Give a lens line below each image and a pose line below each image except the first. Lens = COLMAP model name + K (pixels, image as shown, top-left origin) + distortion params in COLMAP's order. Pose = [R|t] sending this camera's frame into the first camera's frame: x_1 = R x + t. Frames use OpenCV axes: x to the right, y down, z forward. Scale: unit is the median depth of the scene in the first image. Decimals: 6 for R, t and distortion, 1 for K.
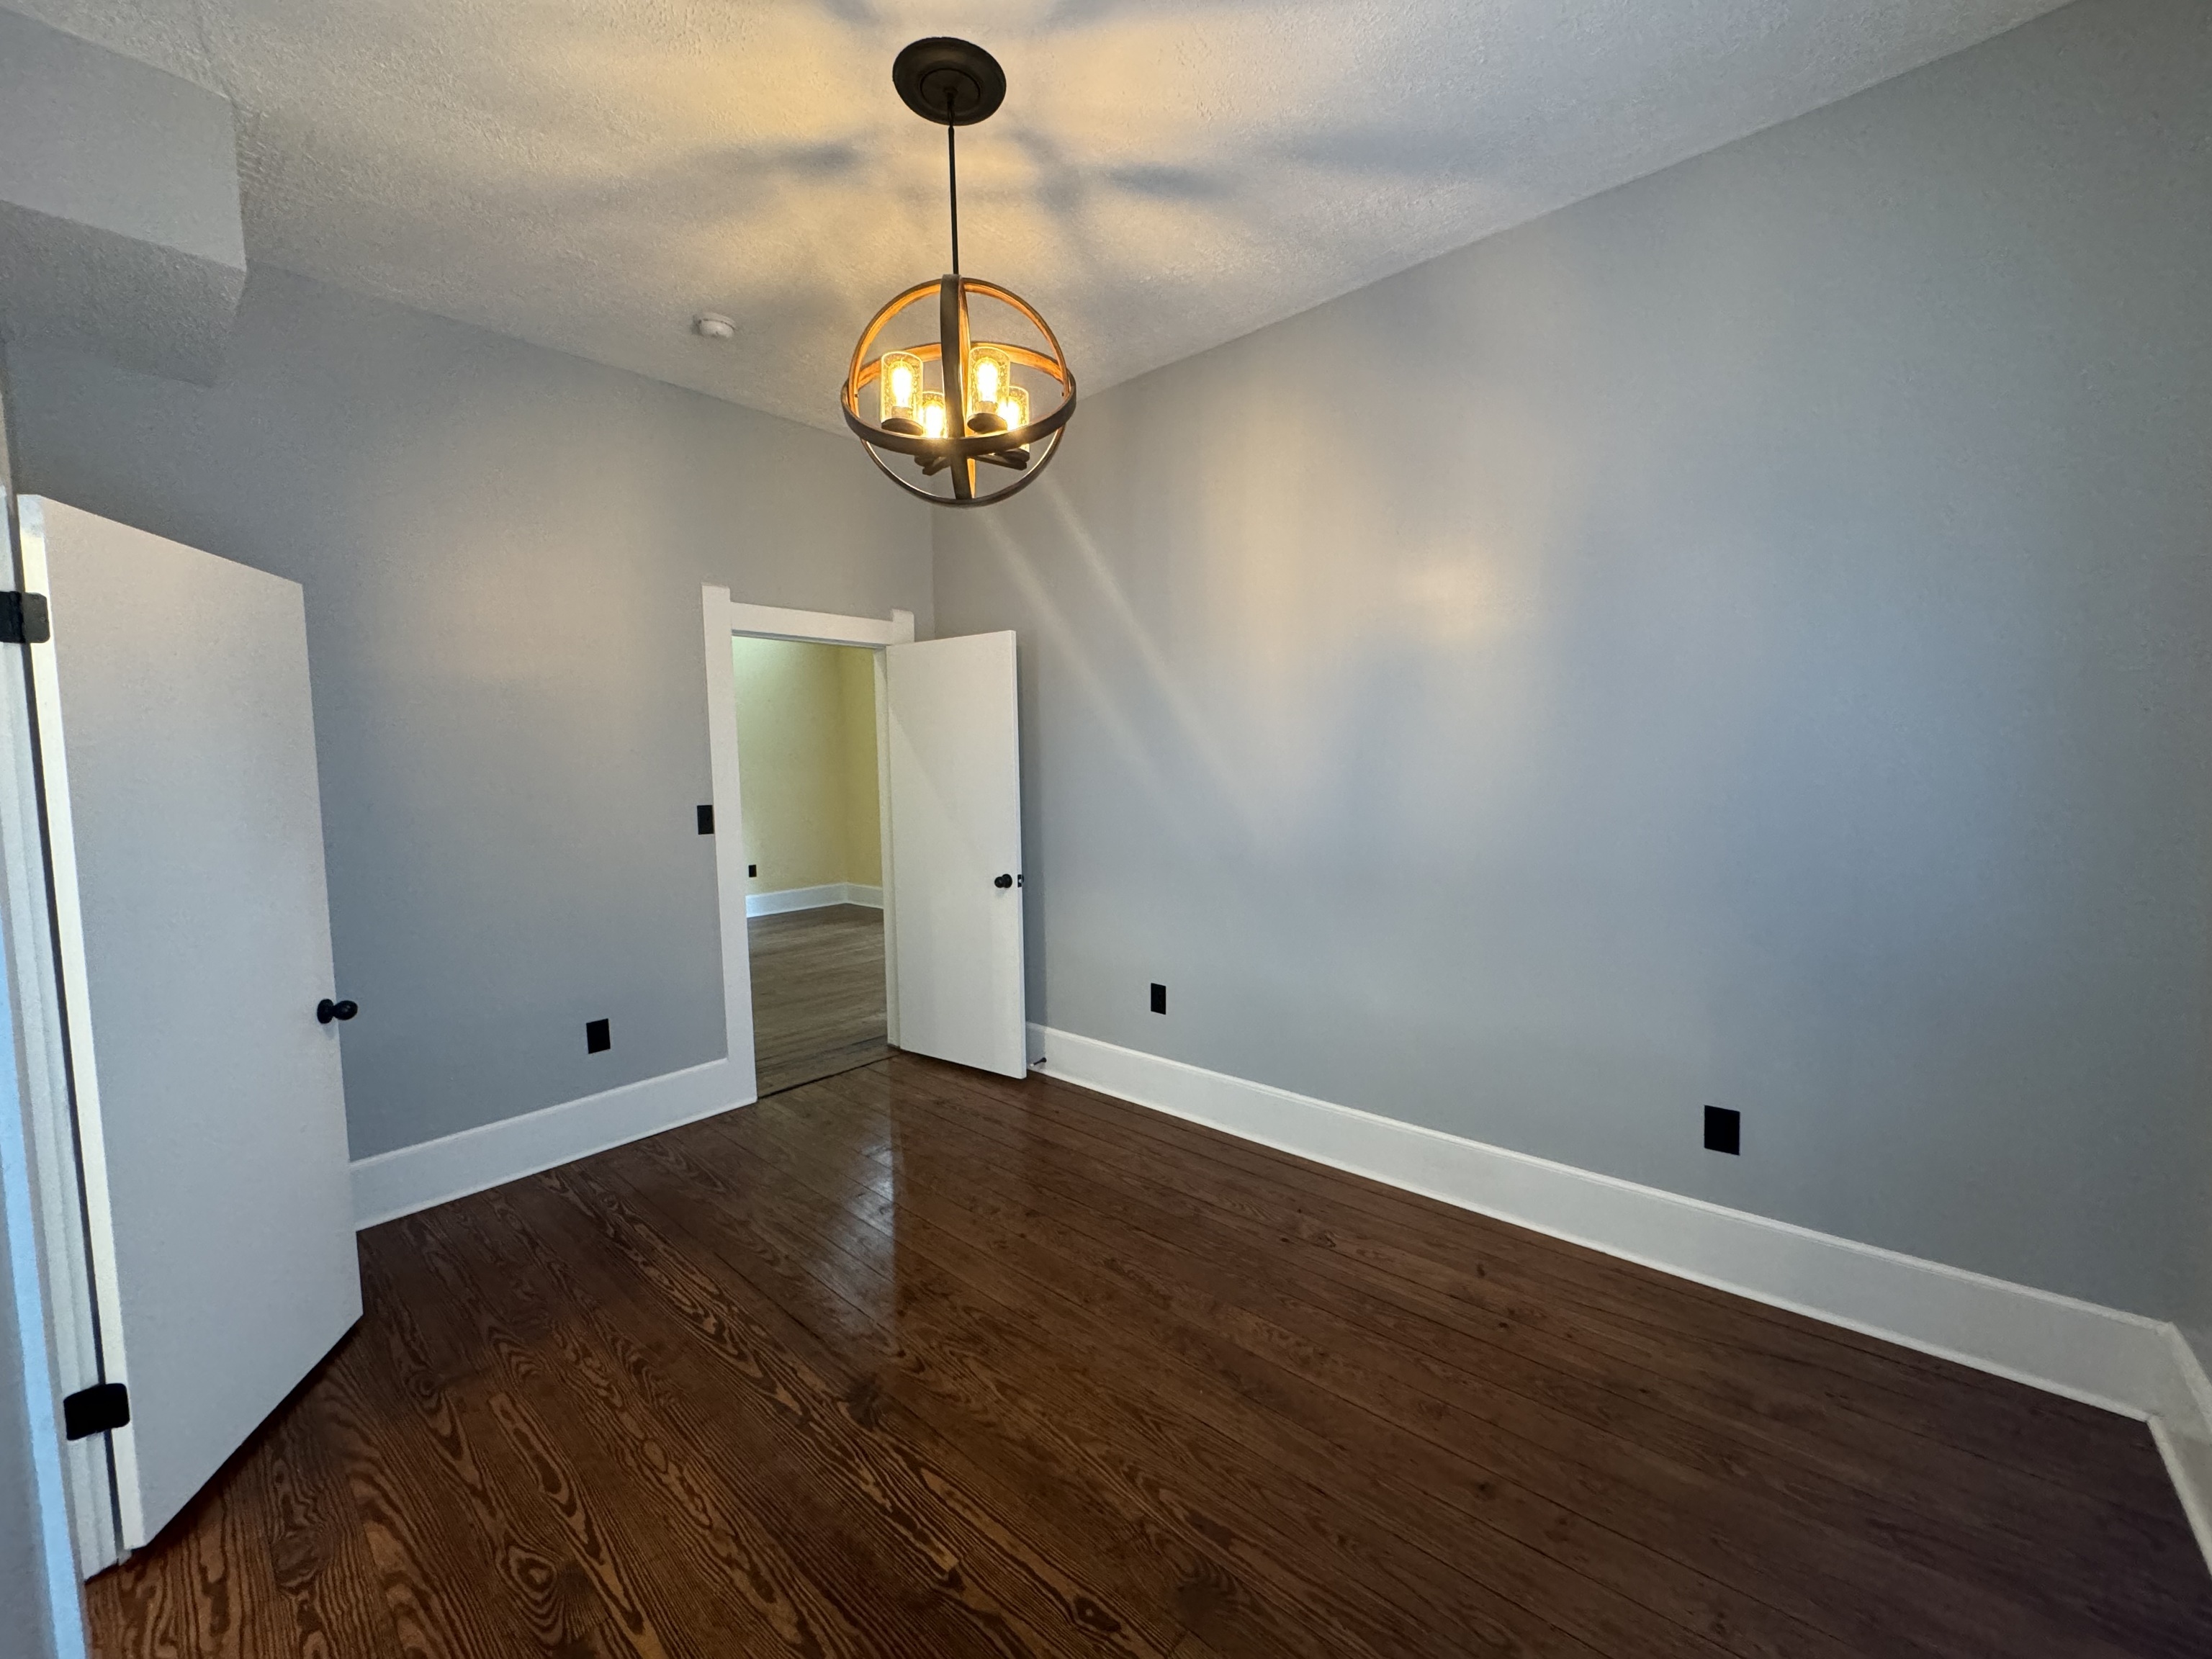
lens RADIAL K [[884.6, 0, 1104.4], [0, 884.6, 827.2], [0, 0, 1]] dist [-0.002204, -0.000391]
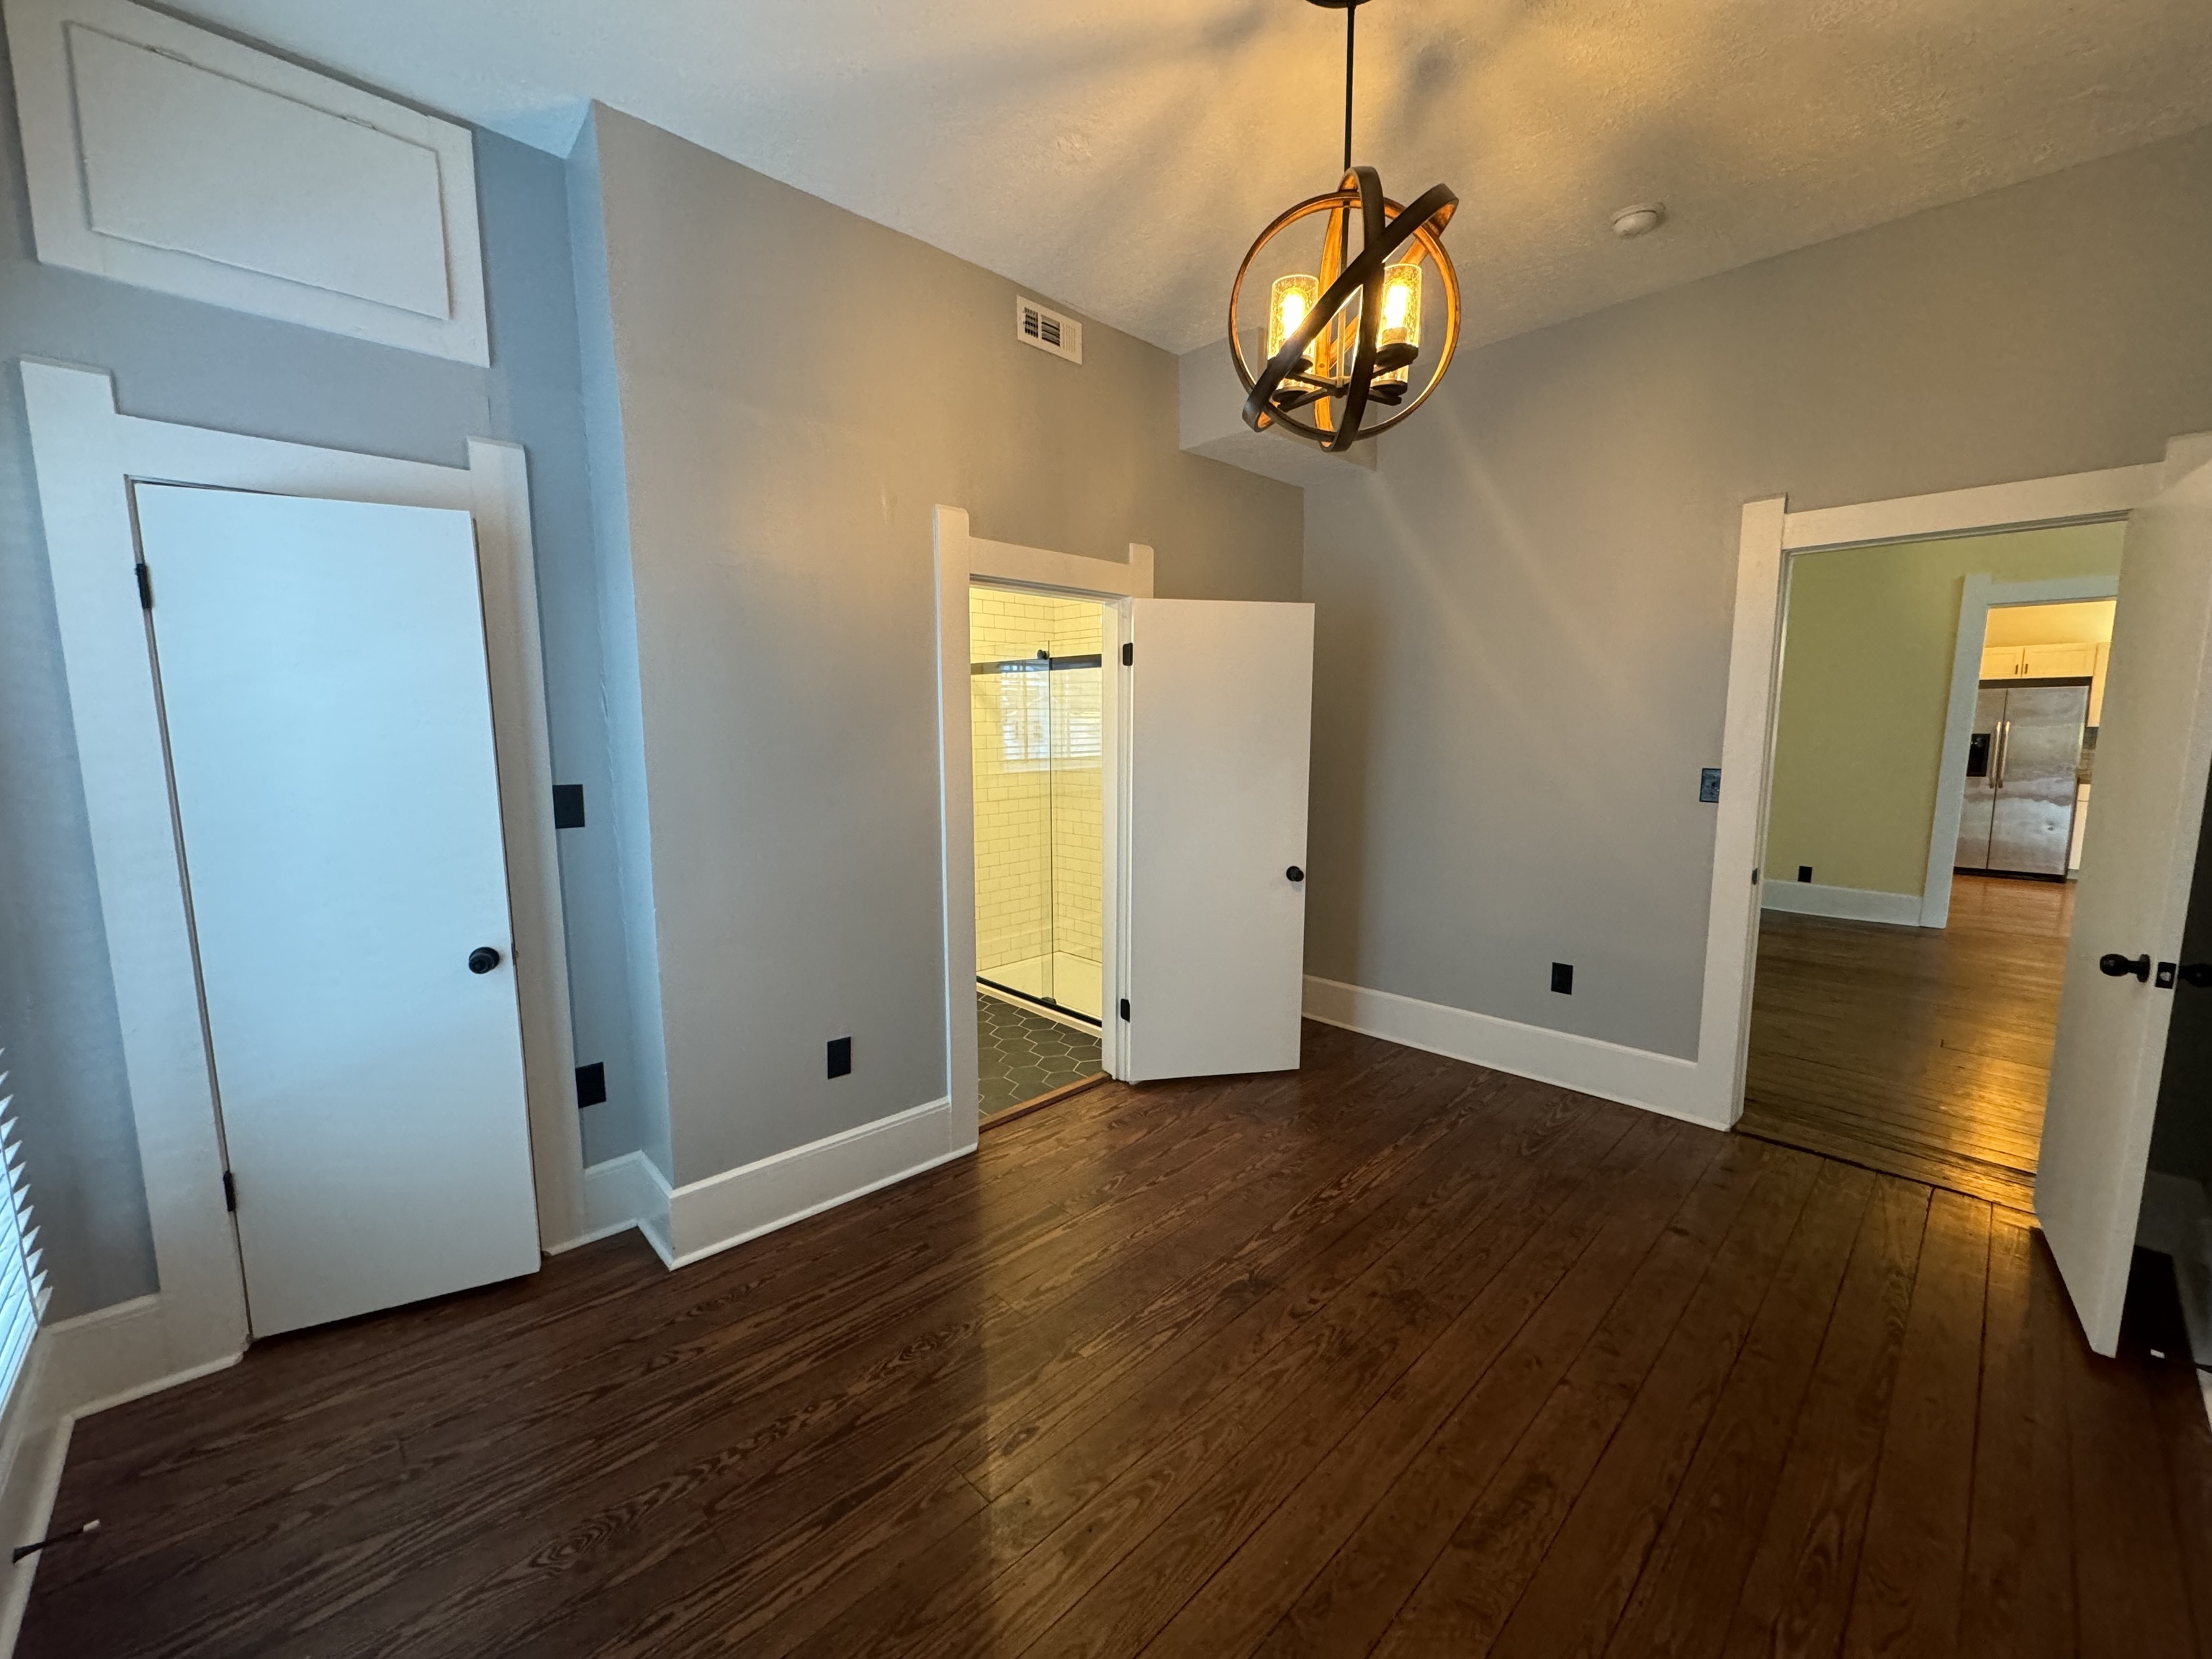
lens RADIAL K [[874.9, 0, 1103.6], [0, 874.9, 832.2], [0, 0, 1]] dist [0.000179, -0.000005]
pose [[-0.082955, 0.147239, -0.985616, 0.735506], [-0.068544, 0.985840, 0.153041, -0.090211], [0.994193, 0.080254, -0.071688, 0.795933]]
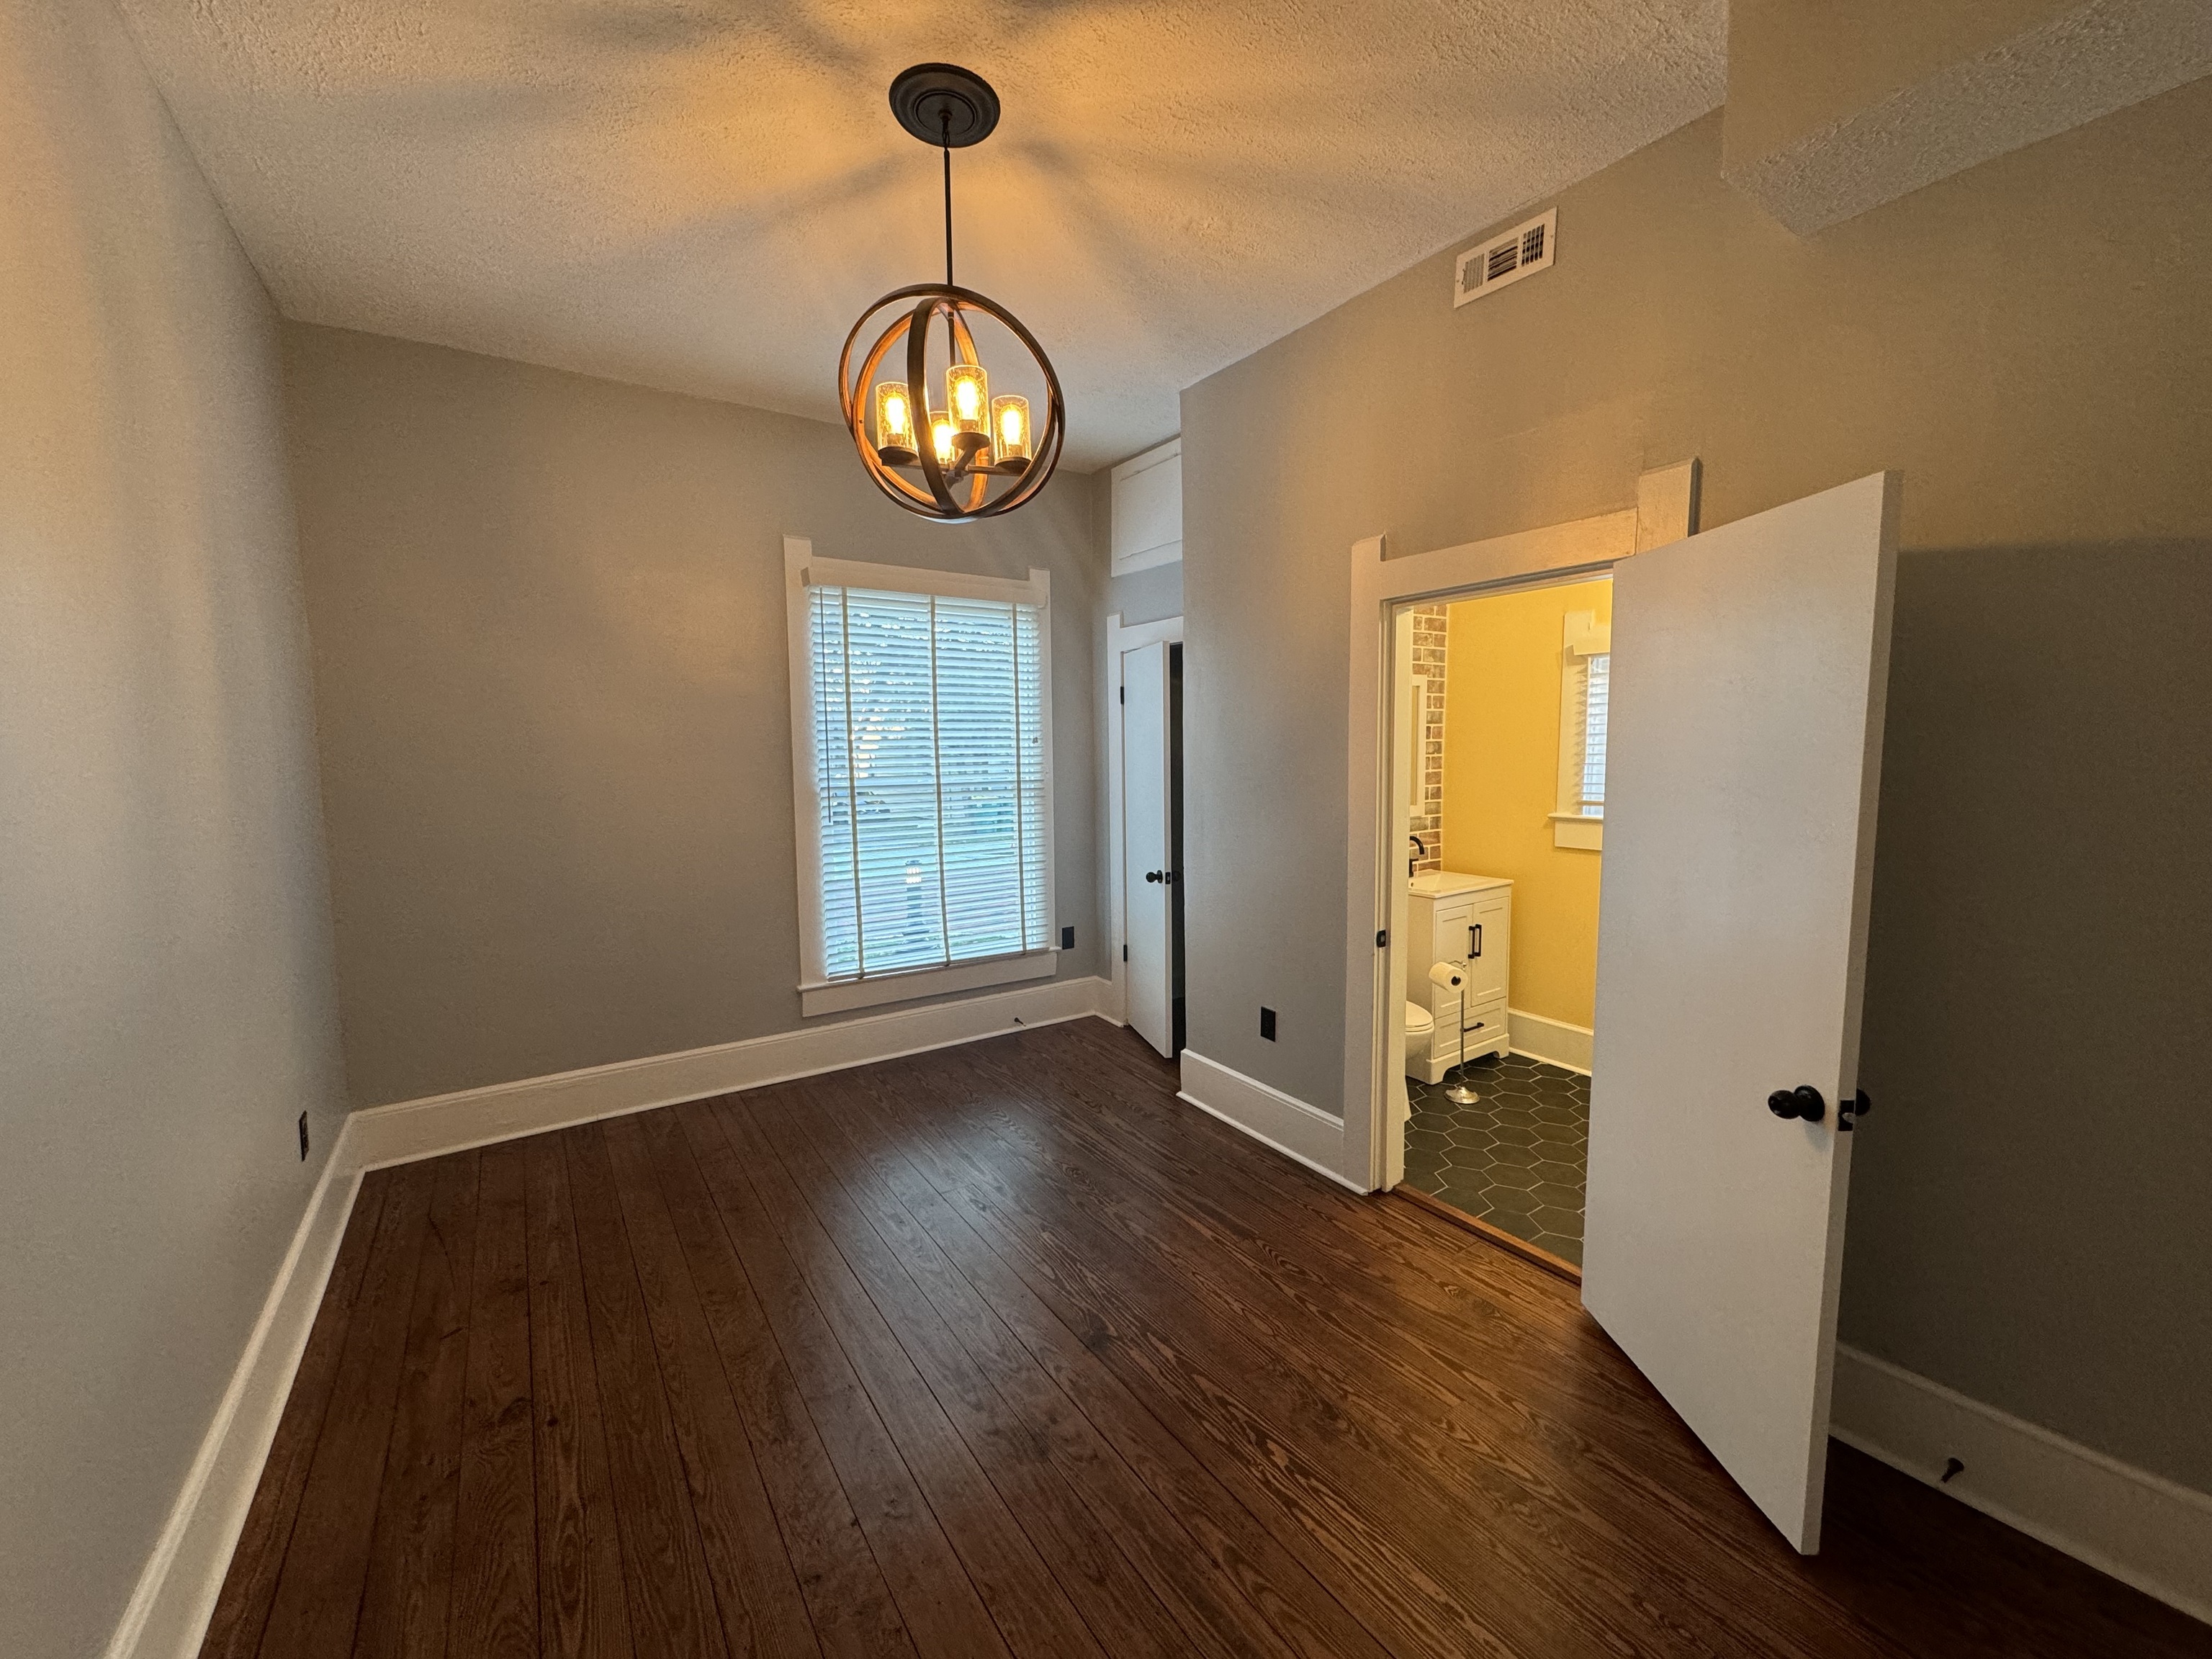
lens RADIAL K [[874.9, 0, 1103.6], [0, 874.9, 832.2], [0, 0, 1]] dist [0.000179, -0.000005]
pose [[-0.967989, 0.003731, 0.250965, -0.533657], [0.046123, 0.985506, 0.163248, -0.151155], [-0.246719, 0.169598, -0.954131, 1.843302]]
